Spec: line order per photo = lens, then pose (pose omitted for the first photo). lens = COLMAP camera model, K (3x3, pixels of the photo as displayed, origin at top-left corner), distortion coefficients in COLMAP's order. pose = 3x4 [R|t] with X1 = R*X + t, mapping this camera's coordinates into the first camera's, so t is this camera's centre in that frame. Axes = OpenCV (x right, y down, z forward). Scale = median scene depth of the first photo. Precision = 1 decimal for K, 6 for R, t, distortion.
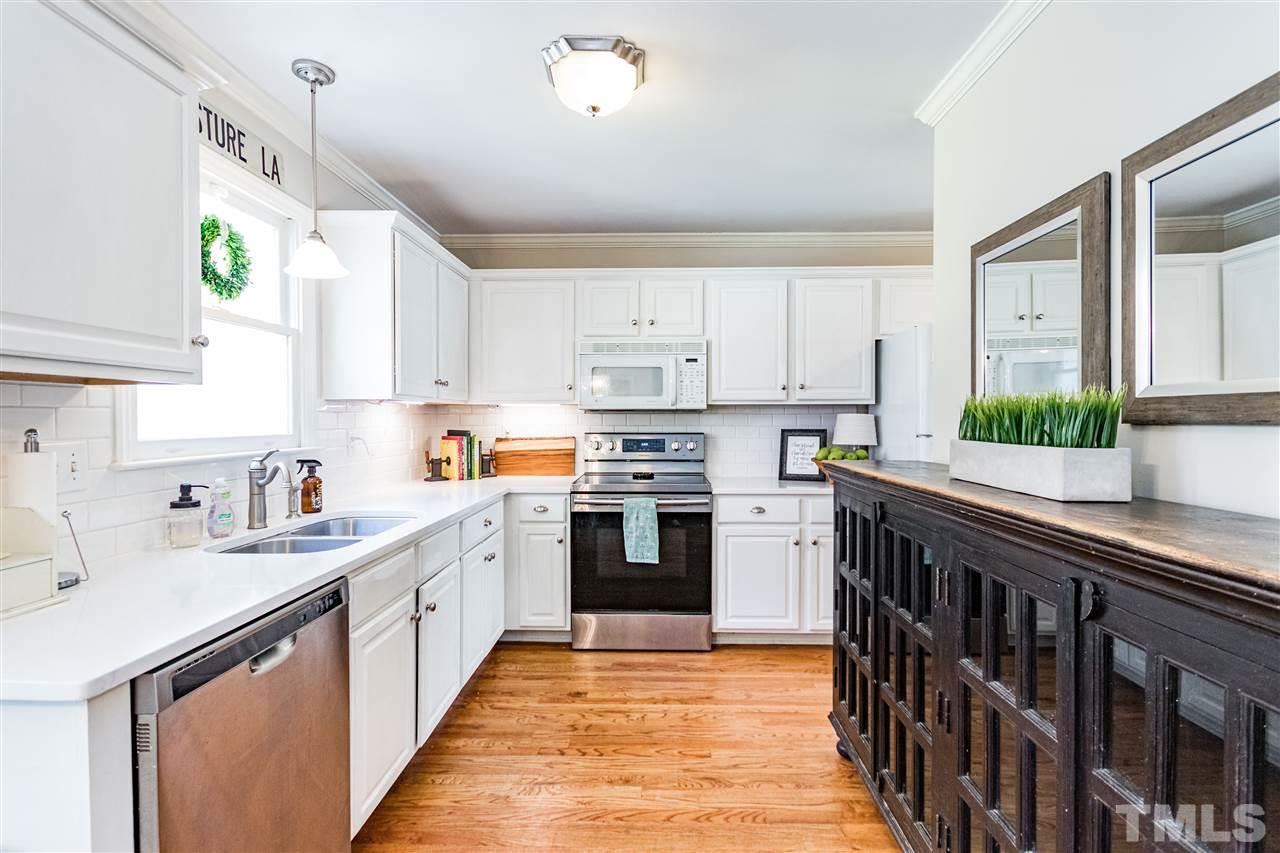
lens RADIAL K [[588.4, 0, 644.0], [0, 588.4, 423.3], [0, 0, 1]] dist [0.006540, -0.001535]
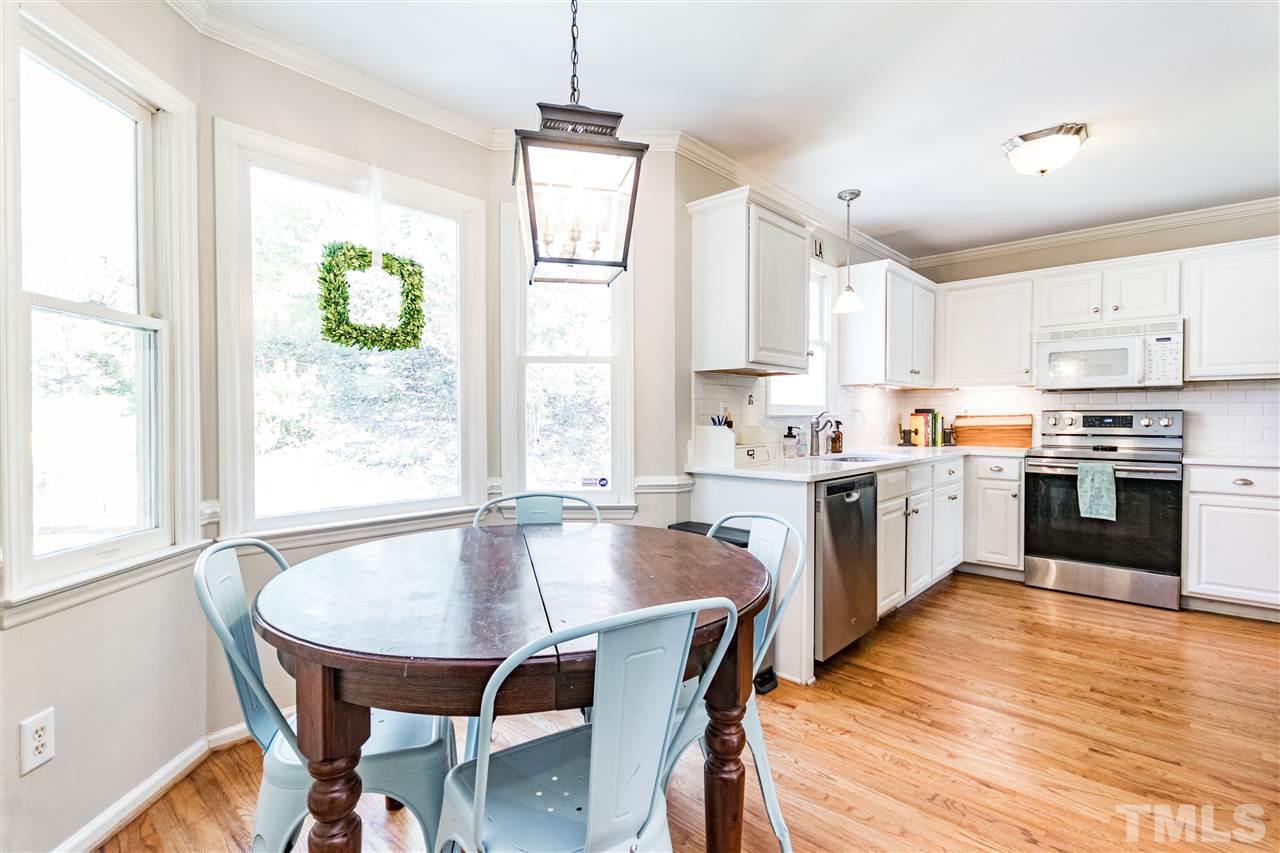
lens RADIAL K [[588.4, 0, 638.8], [0, 588.4, 426.0], [0, 0, 1]] dist [0.006540, -0.001535]
pose [[0.749195, 0.011641, -0.662247, 0.085281], [-0.006733, 0.999928, 0.009959, 0.047152], [0.662315, -0.003003, 0.749220, -0.449517]]
